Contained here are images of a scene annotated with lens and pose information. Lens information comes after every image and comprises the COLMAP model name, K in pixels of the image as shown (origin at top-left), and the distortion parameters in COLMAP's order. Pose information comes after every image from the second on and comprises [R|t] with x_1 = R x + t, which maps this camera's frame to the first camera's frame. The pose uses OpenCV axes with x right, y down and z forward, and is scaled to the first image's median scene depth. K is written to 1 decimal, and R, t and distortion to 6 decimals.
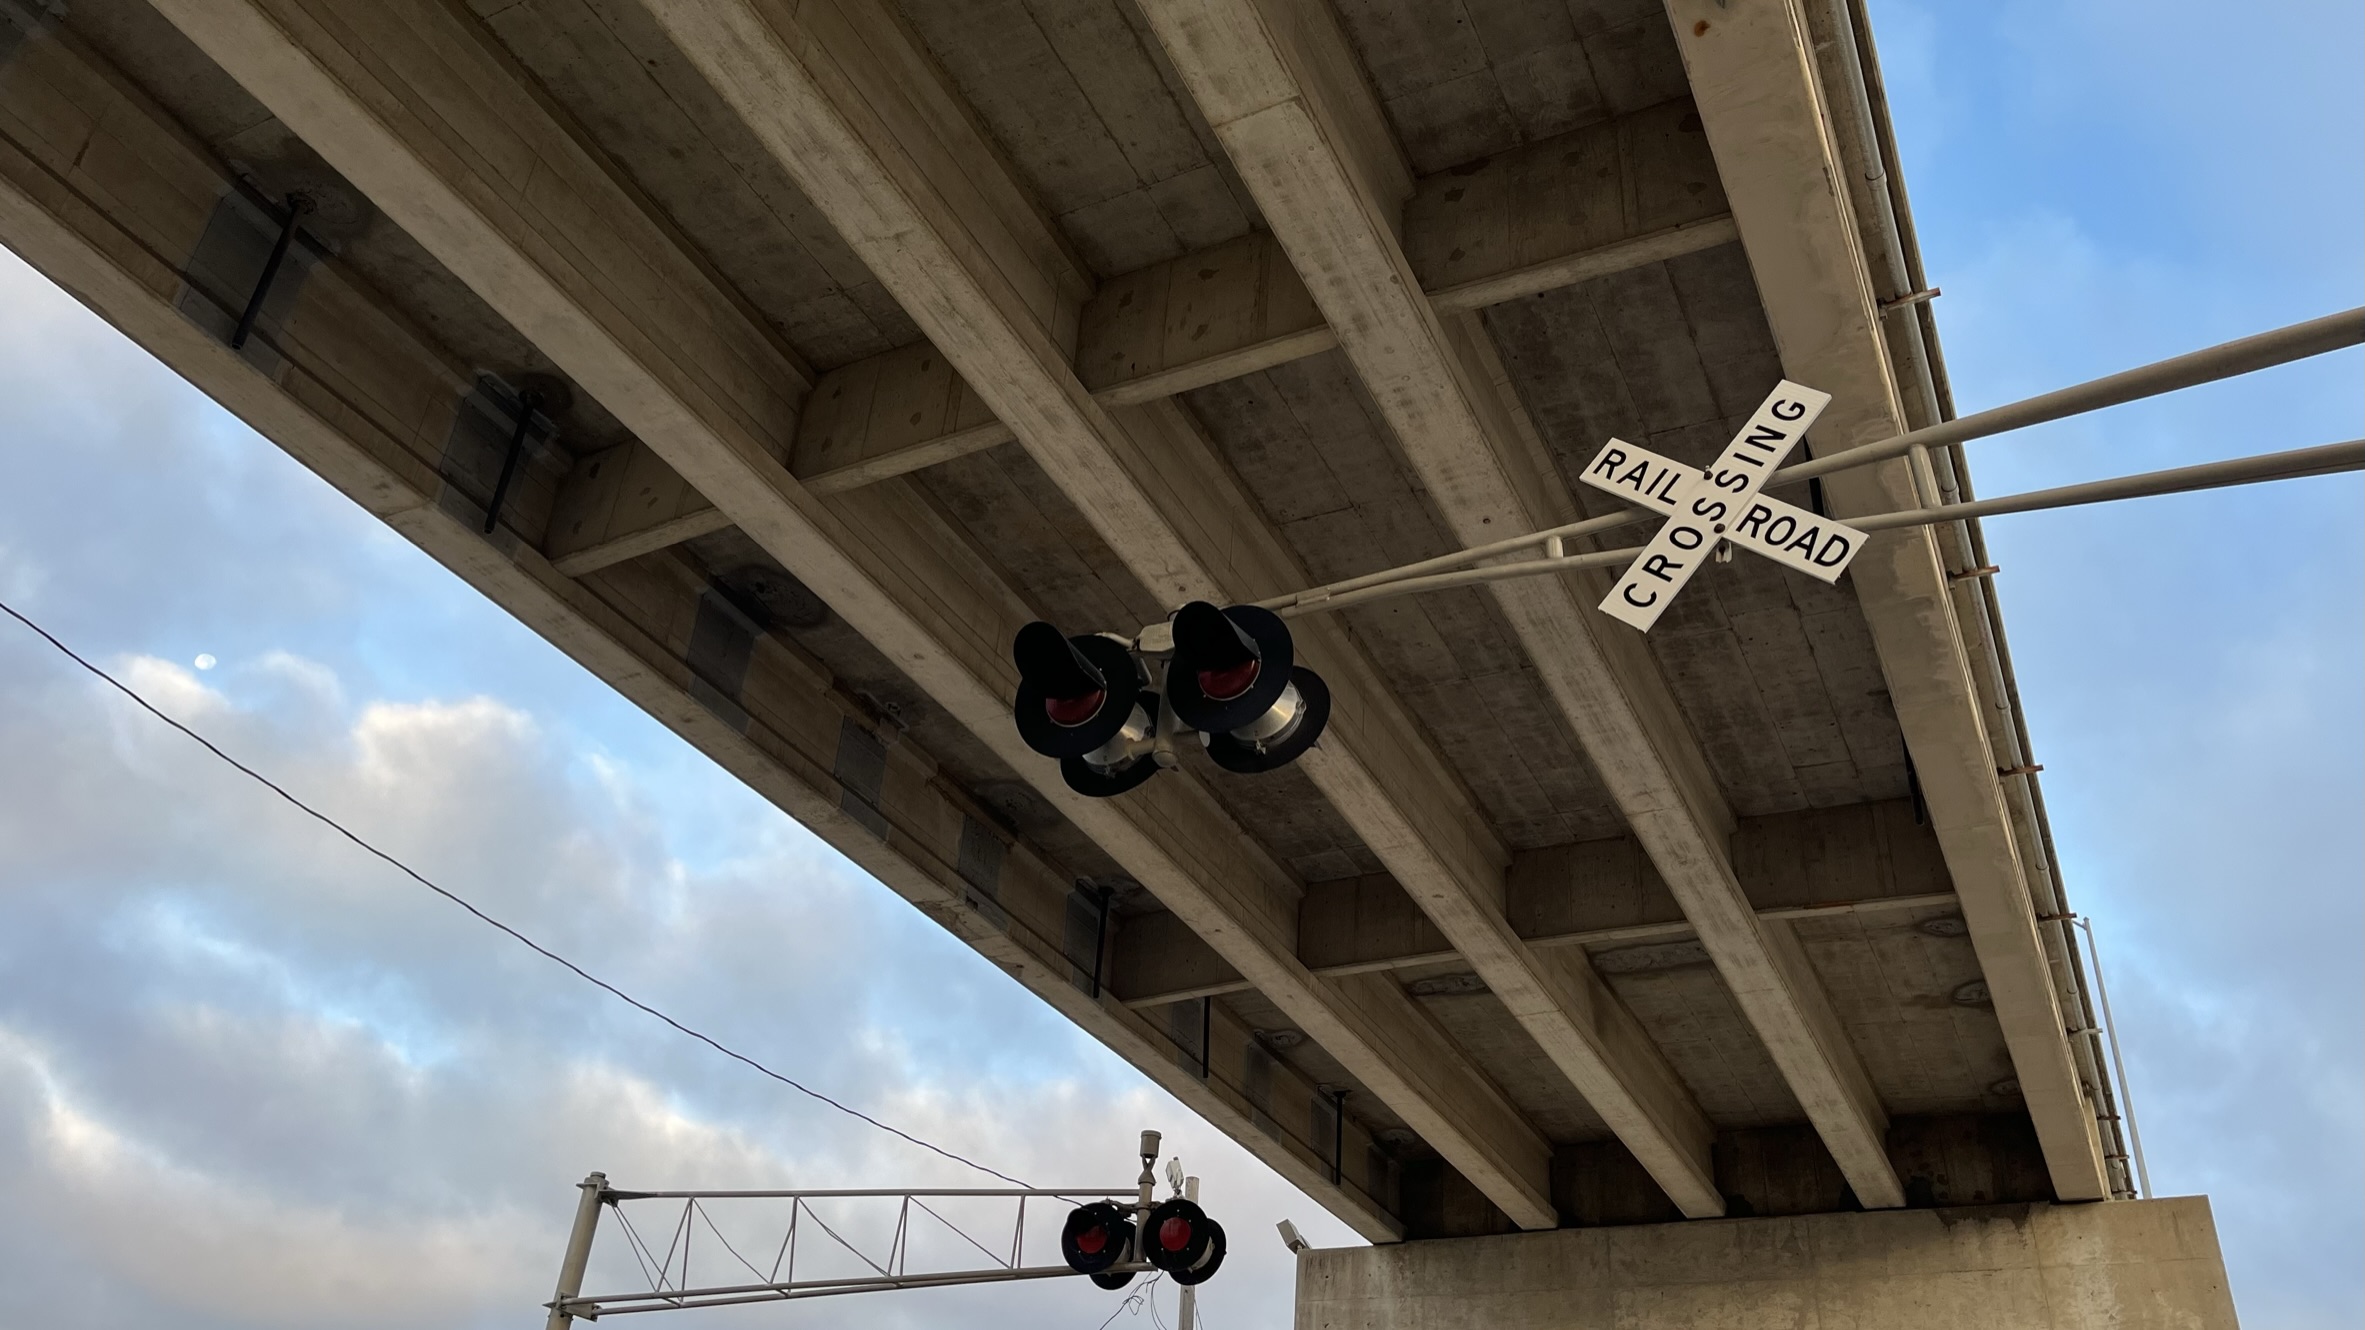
lens RADIAL K [[1775.9, 0, 1200.5], [0, 1775.9, 658.2], [0, 0, 1]] dist [0.086563, -0.121299]
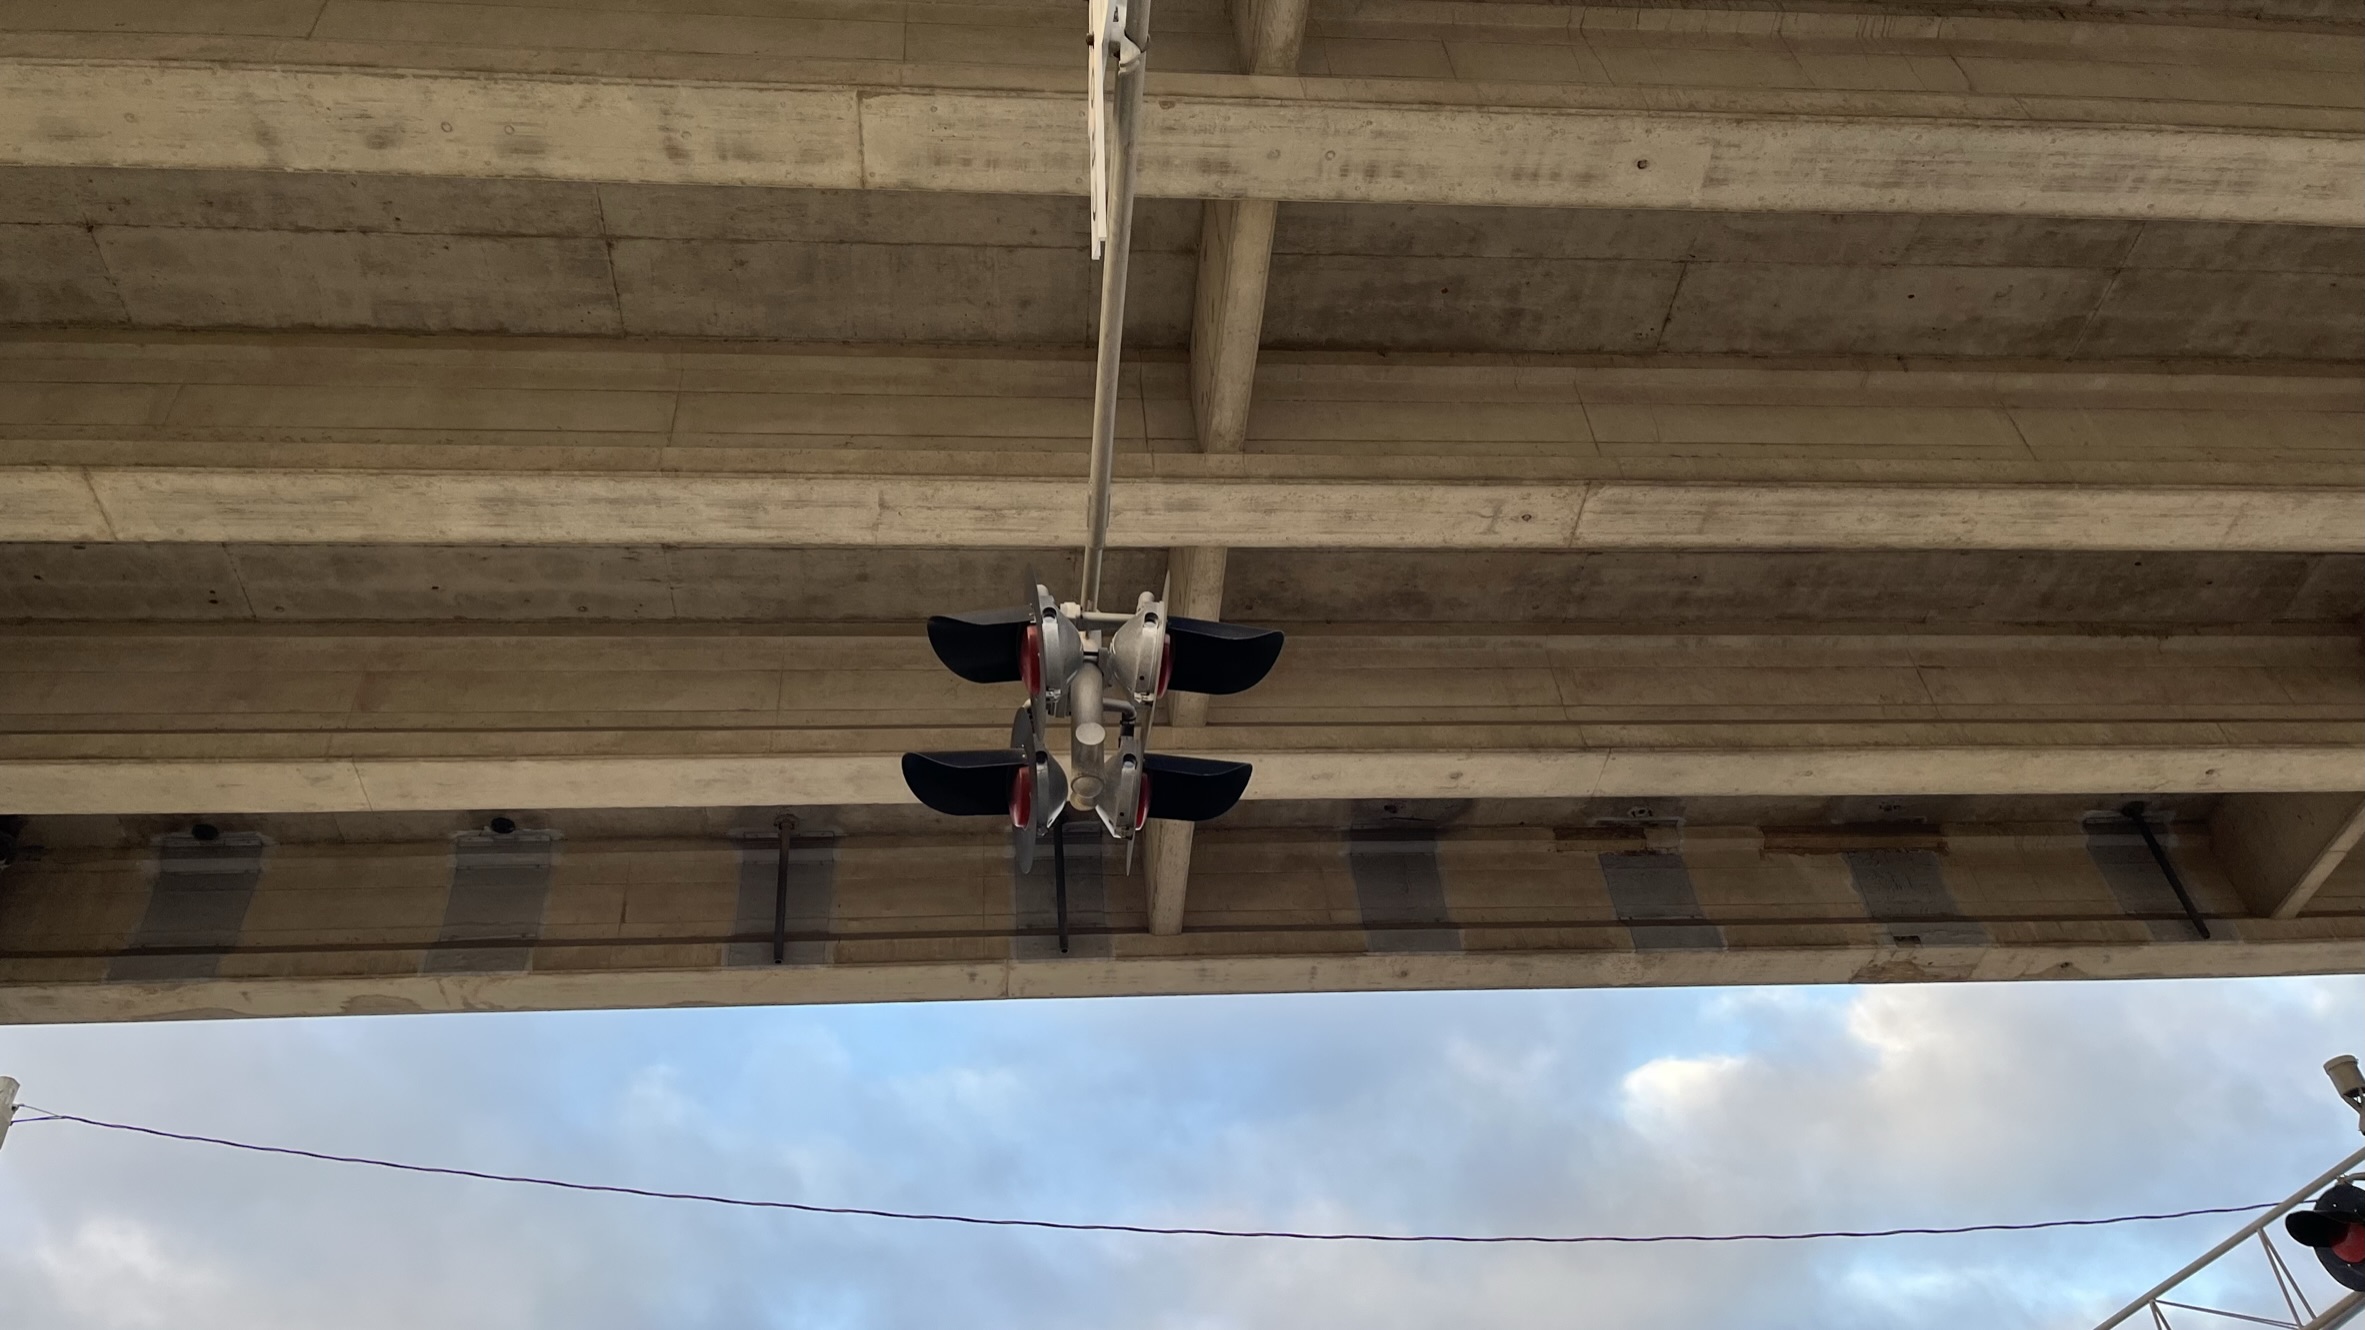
lens RADIAL K [[1775.9, 0, 1200.5], [0, 1775.9, 658.2], [0, 0, 1]] dist [0.086563, -0.121299]
pose [[0.504209, -0.654353, -0.563555, 0.260400], [0.555035, 0.745494, -0.369019, 0.177574], [0.661596, -0.126730, 0.739074, 0.247930]]
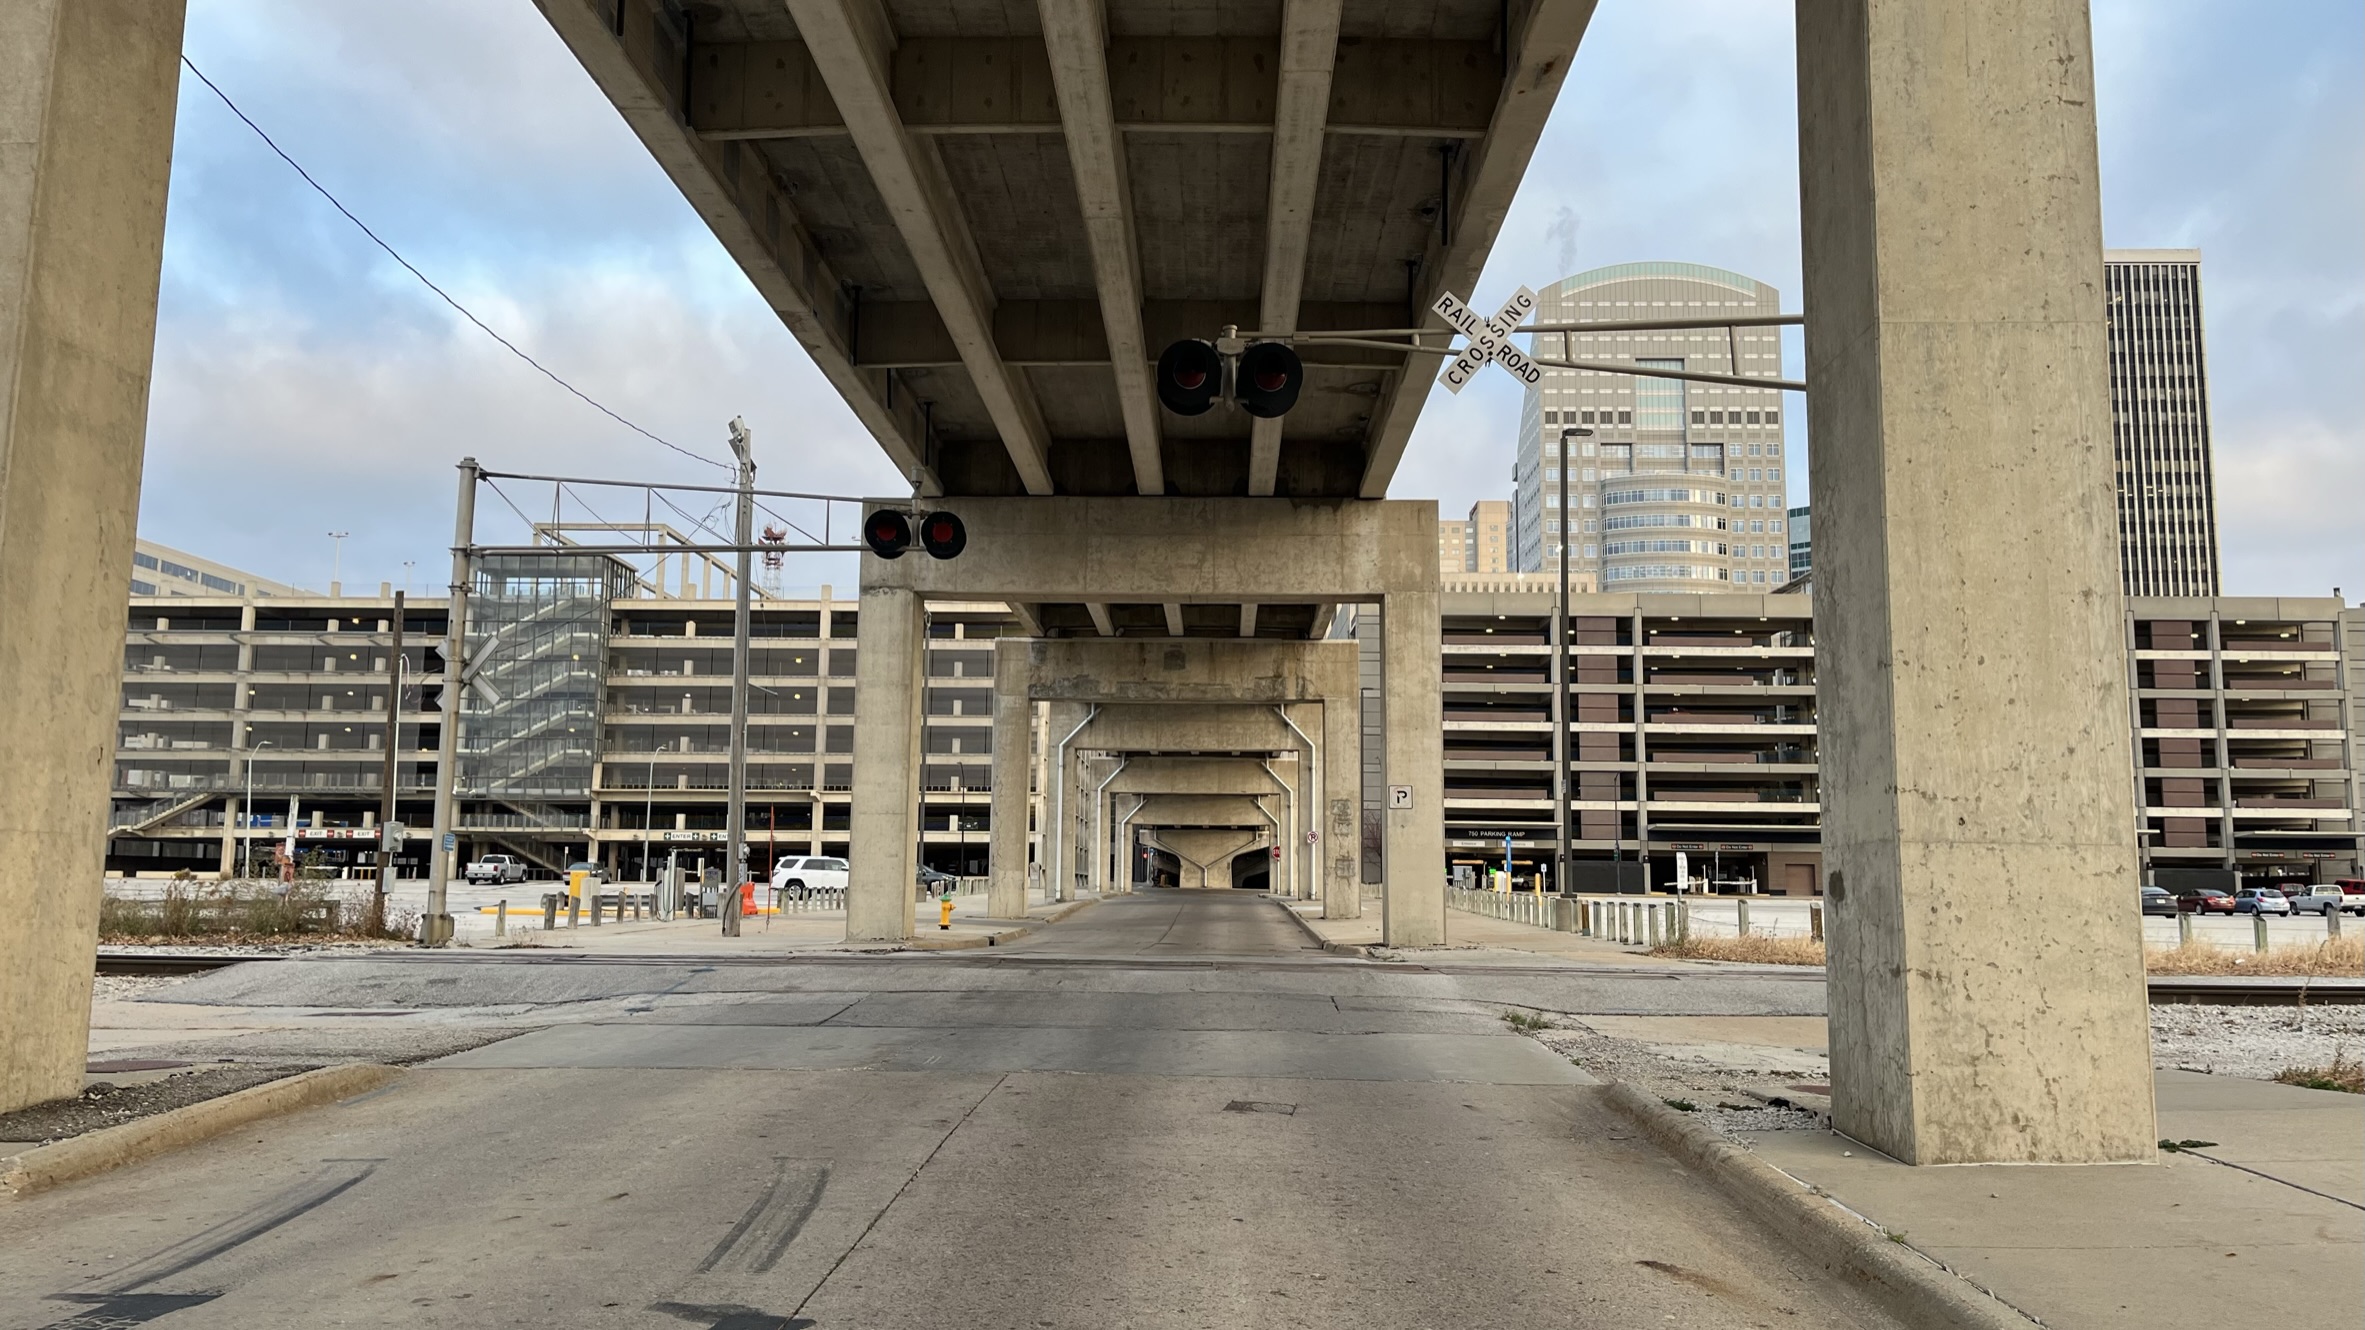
lens RADIAL K [[1775.9, 0, 1200.5], [0, 1775.9, 658.2], [0, 0, 1]] dist [0.086563, -0.121299]
pose [[0.896656, -0.006256, 0.442684, -0.534294], [-0.194998, 0.892108, 0.407576, -0.289587], [-0.397472, -0.451778, 0.798694, -0.448766]]
